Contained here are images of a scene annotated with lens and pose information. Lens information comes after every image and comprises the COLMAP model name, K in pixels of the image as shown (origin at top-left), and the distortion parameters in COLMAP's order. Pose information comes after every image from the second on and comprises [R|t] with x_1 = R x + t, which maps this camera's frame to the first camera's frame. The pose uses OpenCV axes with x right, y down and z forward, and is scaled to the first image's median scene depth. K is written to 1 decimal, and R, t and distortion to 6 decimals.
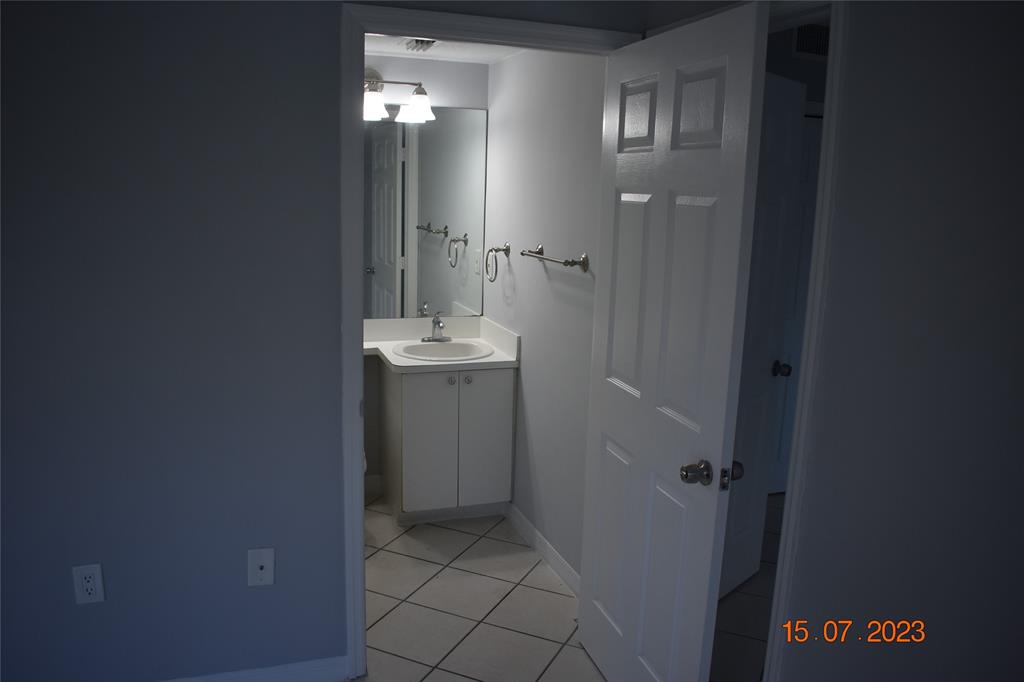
lens RADIAL K [[820.9, 0, 512.0], [0, 820.9, 341.0], [0, 0, 1]] dist [-0.090724, 0.010174]
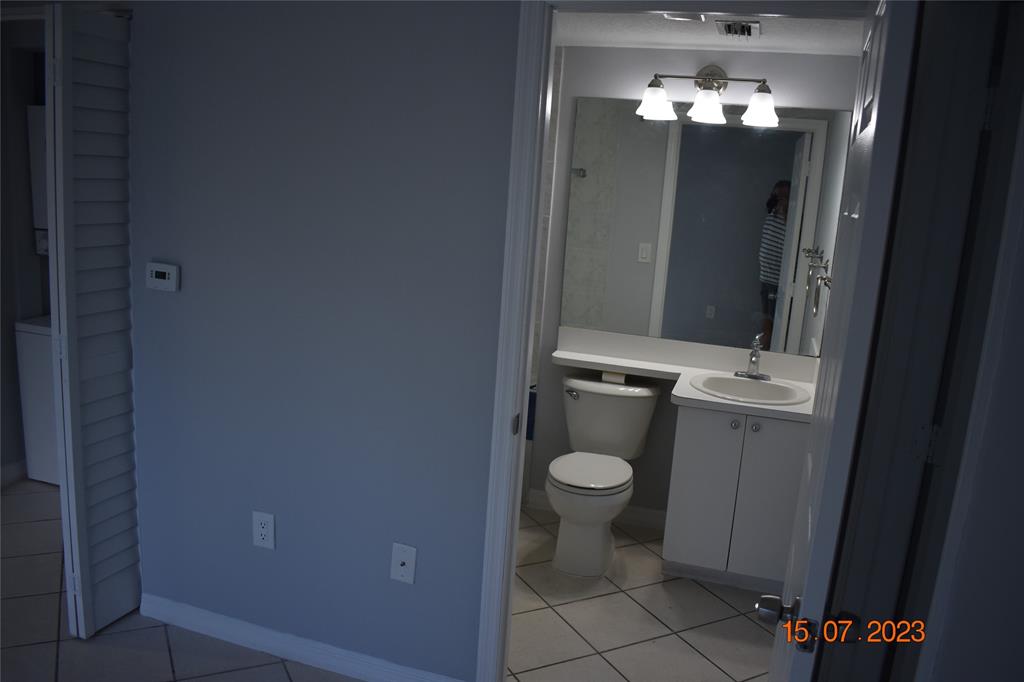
lens RADIAL K [[820.9, 0, 512.0], [0, 820.9, 341.0], [0, 0, 1]] dist [-0.090724, 0.010174]
pose [[0.798122, 0.144475, -0.584918, 0.215602], [-0.159698, 0.986828, 0.025839, -0.021129], [0.580946, 0.072788, 0.810681, 0.165480]]
